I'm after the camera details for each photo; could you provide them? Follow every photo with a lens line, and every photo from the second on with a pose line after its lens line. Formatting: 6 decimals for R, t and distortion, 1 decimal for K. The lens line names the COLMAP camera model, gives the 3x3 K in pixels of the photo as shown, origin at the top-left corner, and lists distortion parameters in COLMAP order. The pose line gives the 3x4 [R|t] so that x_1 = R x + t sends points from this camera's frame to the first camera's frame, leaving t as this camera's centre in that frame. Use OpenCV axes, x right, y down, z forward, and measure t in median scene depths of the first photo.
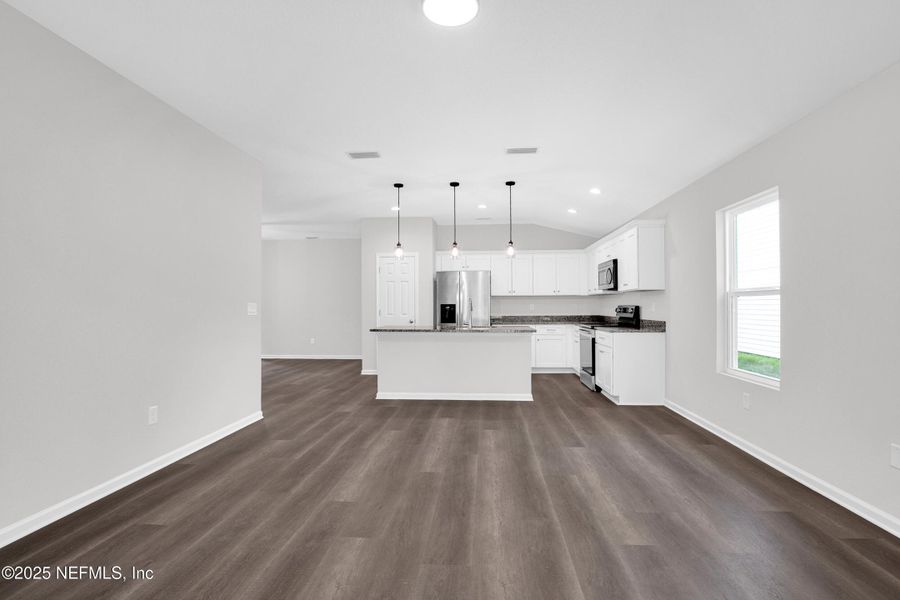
lens RADIAL K [[438.0, 0, 446.8], [0, 438.0, 298.9], [0, 0, 1]] dist [-0.004713, 0.000333]
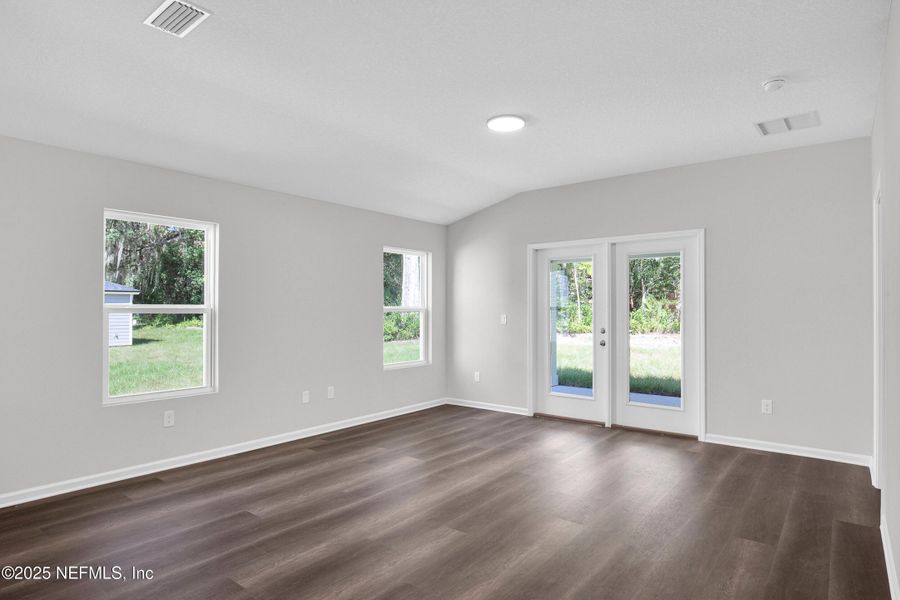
lens RADIAL K [[493.0, 0, 447.6], [0, 493.0, 304.3], [0, 0, 1]] dist [-0.001071, -0.000326]
pose [[-0.827739, 0.010319, 0.561018, -0.547147], [-0.006293, 0.999597, -0.027672, -0.004746], [-0.561078, -0.026436, -0.827341, 1.775548]]
